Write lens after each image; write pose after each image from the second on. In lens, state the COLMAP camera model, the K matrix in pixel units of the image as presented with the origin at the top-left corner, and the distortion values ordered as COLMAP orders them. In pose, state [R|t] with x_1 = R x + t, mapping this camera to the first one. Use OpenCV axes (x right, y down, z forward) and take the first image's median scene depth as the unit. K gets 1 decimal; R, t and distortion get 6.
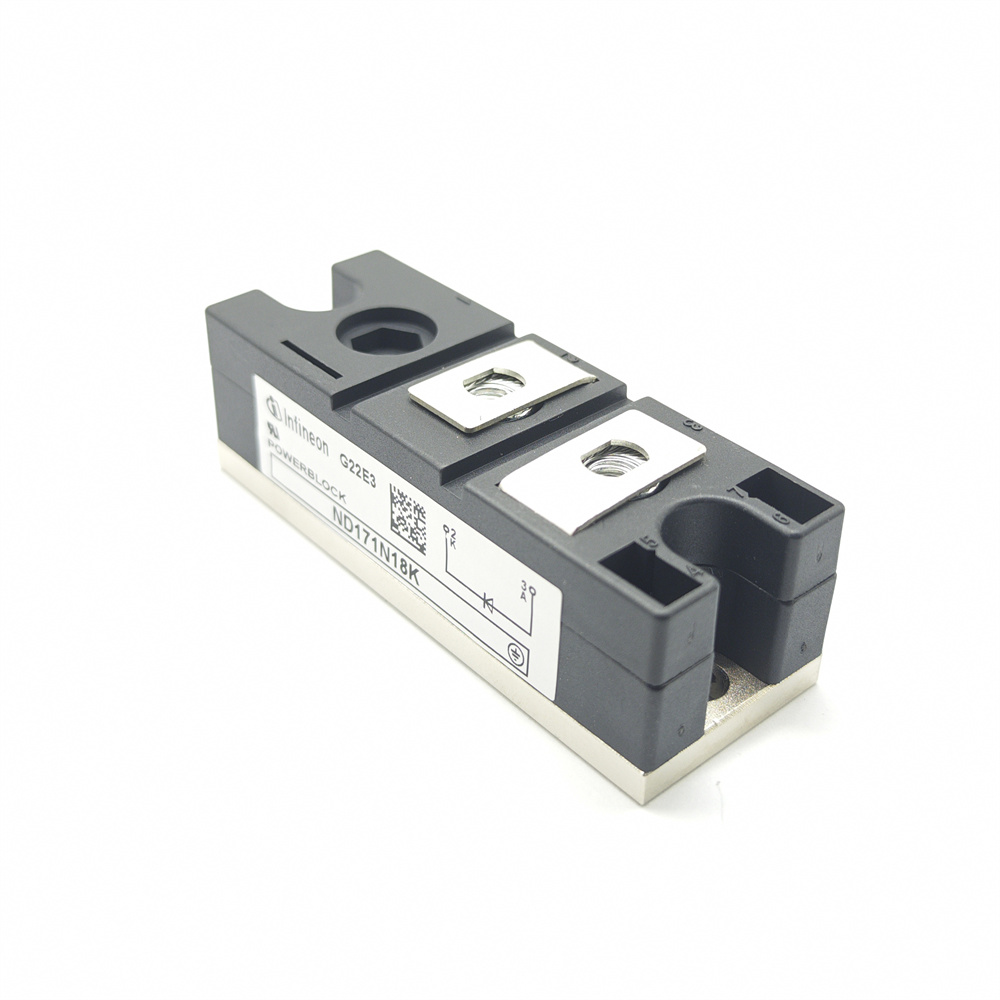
lens RADIAL K [[1391.1, 0, 500.0], [0, 1391.1, 500.0], [0, 0, 1]] dist [0.020592, -0.002354]
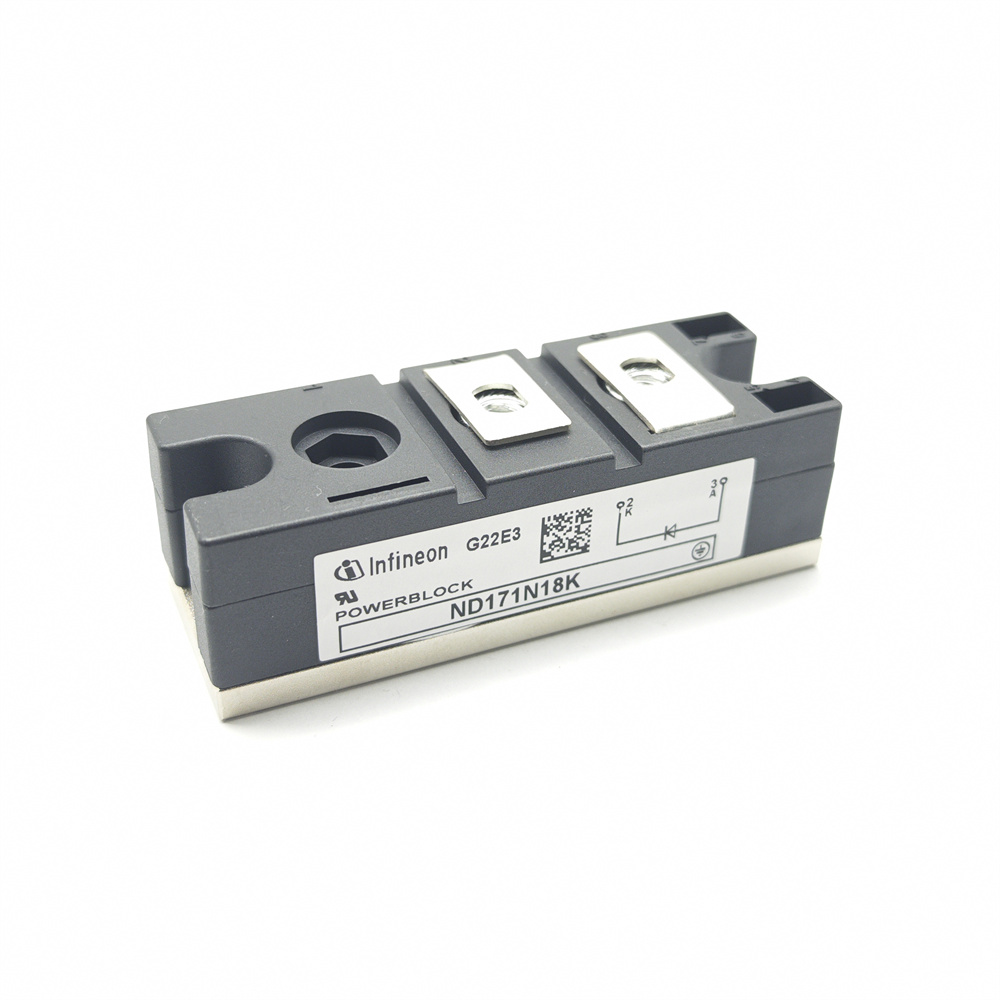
lens RADIAL K [[1391.1, 0, 500.0], [0, 1391.1, 500.0], [0, 0, 1]] dist [0.020592, -0.002354]
pose [[0.293196, -0.535750, 0.791839, -0.892064], [0.526889, 0.781657, 0.333768, -0.380527], [-0.797762, 0.319351, 0.511459, 0.499862]]
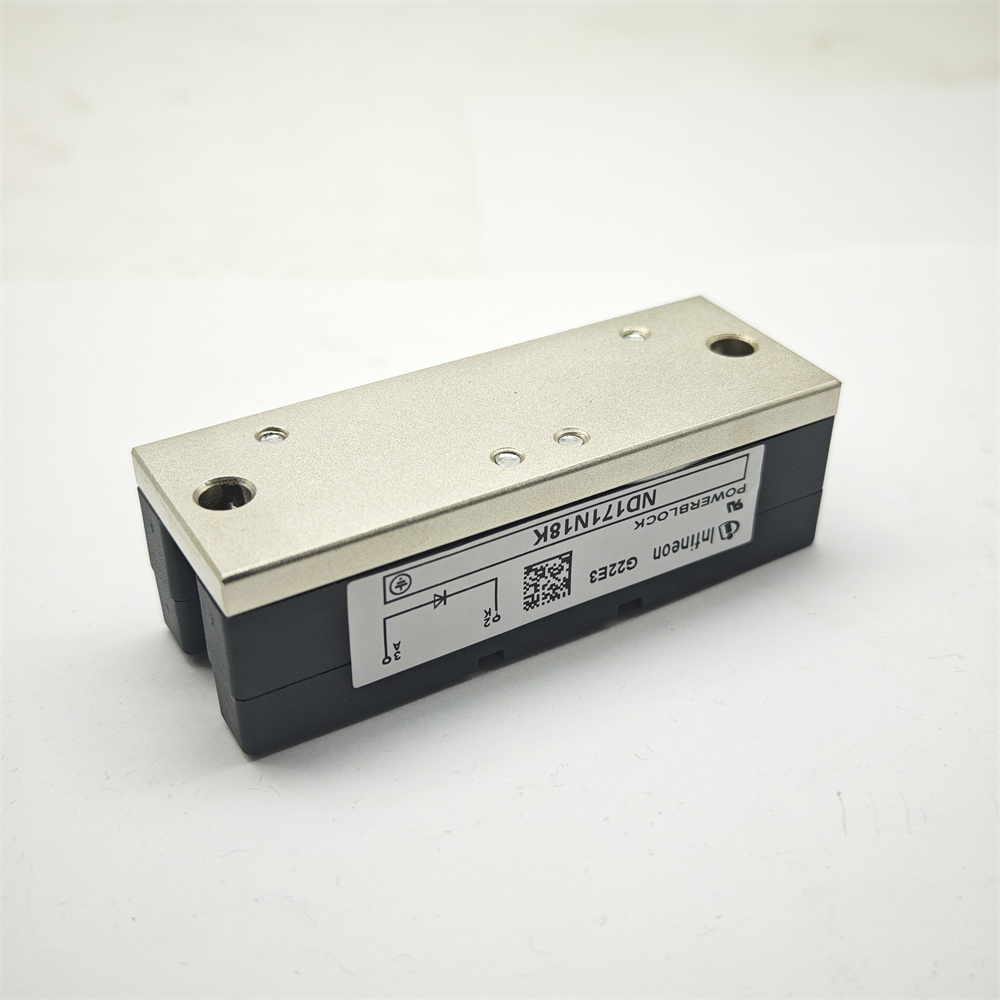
lens RADIAL K [[1391.1, 0, 500.0], [0, 1391.1, 500.0], [0, 0, 1]] dist [0.020592, -0.002354]
pose [[-0.948352, -0.154019, 0.277322, -0.308947], [-0.198498, -0.393801, -0.897507, 0.967839], [0.247443, -0.906200, 0.342889, 0.694711]]
